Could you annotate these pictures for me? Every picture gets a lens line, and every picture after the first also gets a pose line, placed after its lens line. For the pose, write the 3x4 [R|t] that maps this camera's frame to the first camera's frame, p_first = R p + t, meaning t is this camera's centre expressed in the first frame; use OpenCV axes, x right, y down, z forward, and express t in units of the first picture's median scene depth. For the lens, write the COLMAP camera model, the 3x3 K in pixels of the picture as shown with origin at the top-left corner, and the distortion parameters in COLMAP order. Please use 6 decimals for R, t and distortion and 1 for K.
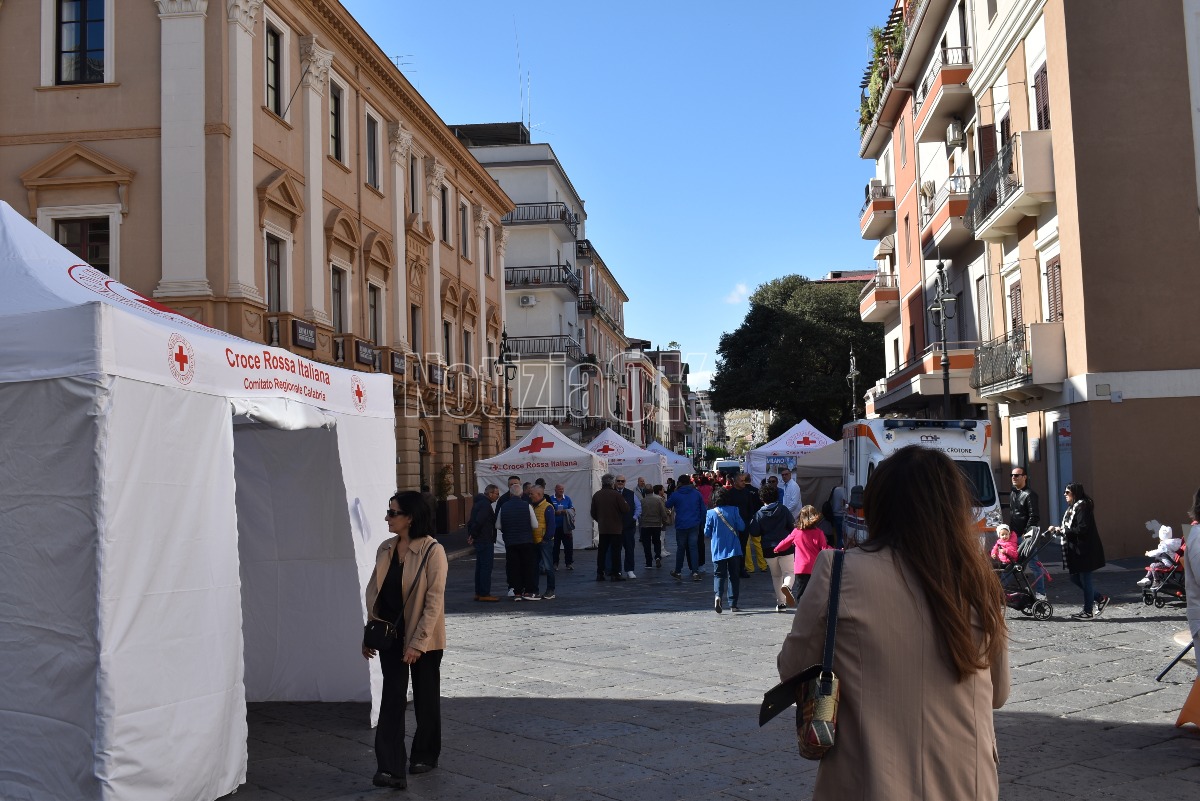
lens RADIAL K [[1286.3, 0, 599.1], [0, 1286.3, 396.1], [0, 0, 1]] dist [-0.165715, 0.000000]
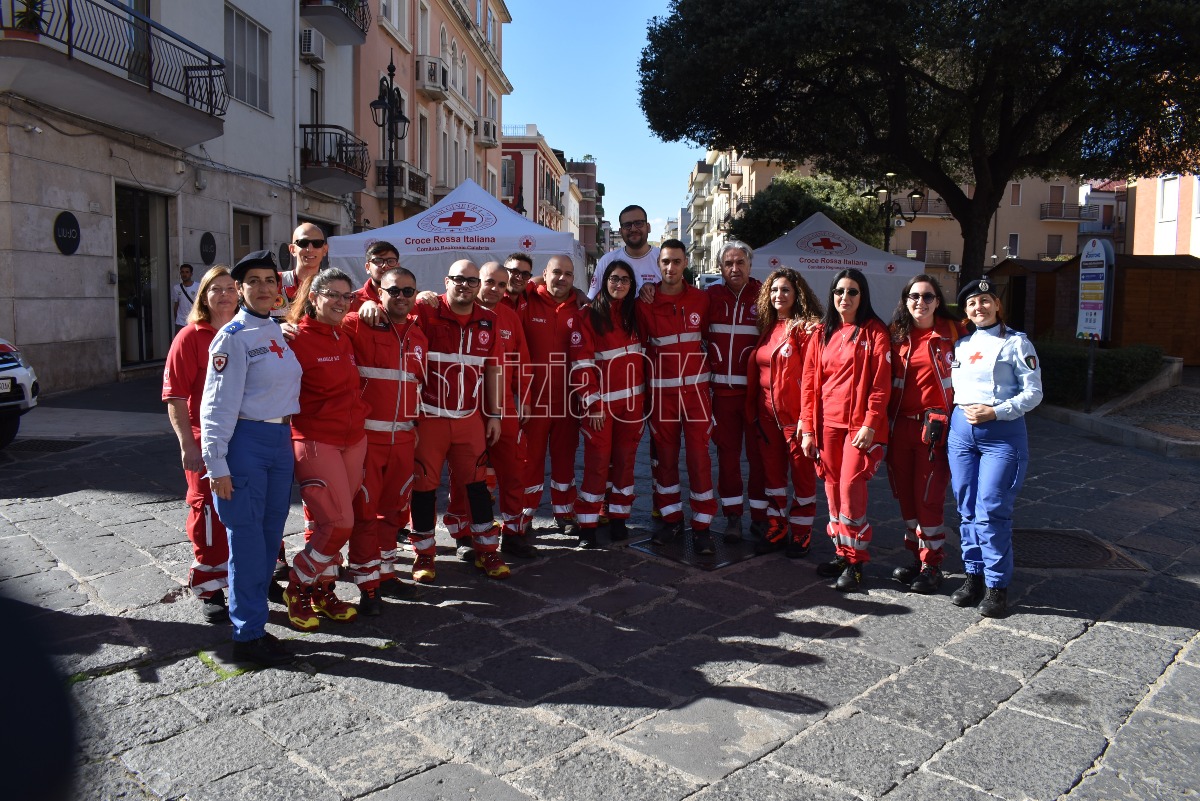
lens RADIAL K [[975.3, 0, 598.6], [0, 975.3, 399.5], [0, 0, 1]] dist [-0.057933, 0.019111]
pose [[0.996785, 0.039016, 0.069982, 0.057105], [-0.050018, 0.985343, 0.163087, 0.045169], [-0.062593, -0.166063, 0.984127, 0.699624]]
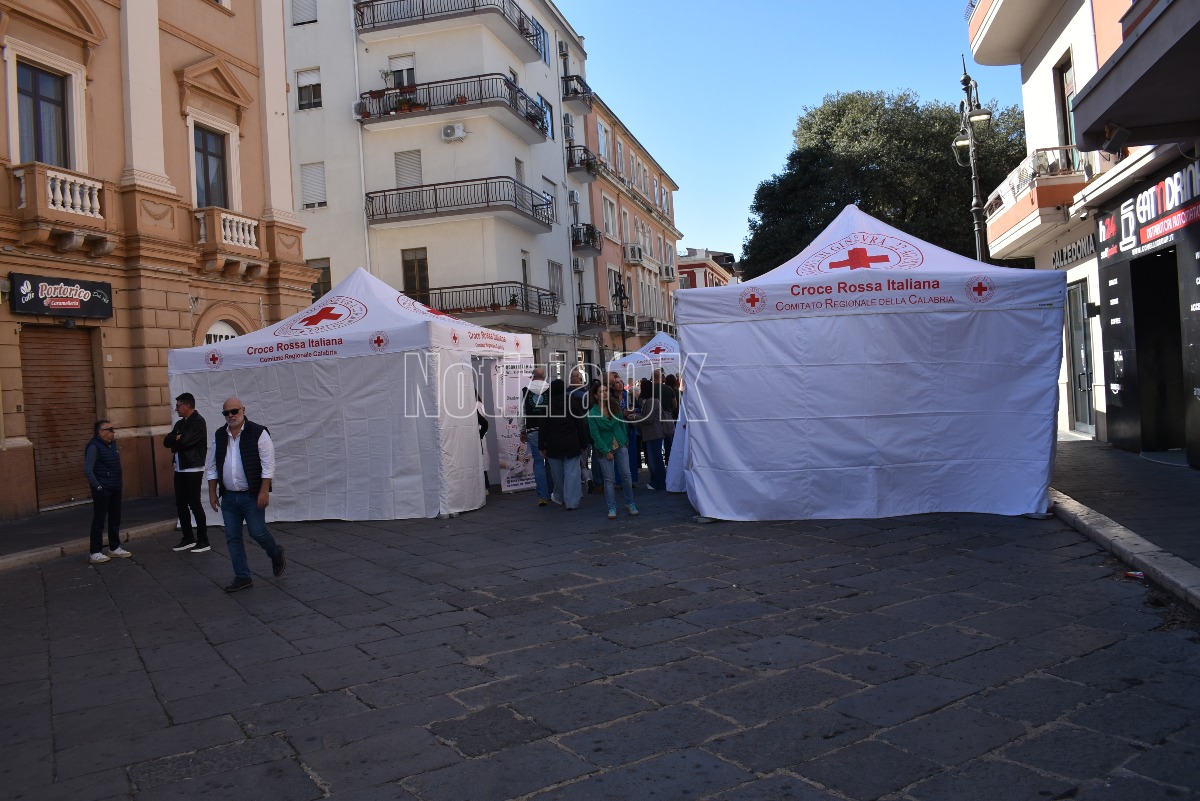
lens RADIAL K [[975.3, 0, 598.9], [0, 975.3, 397.6], [0, 0, 1]] dist [-0.057933, 0.019111]
pose [[0.991011, -0.038423, -0.128145, 0.071557], [0.048335, 0.996000, 0.075156, 0.027731], [0.124744, -0.080674, 0.988904, 0.419534]]
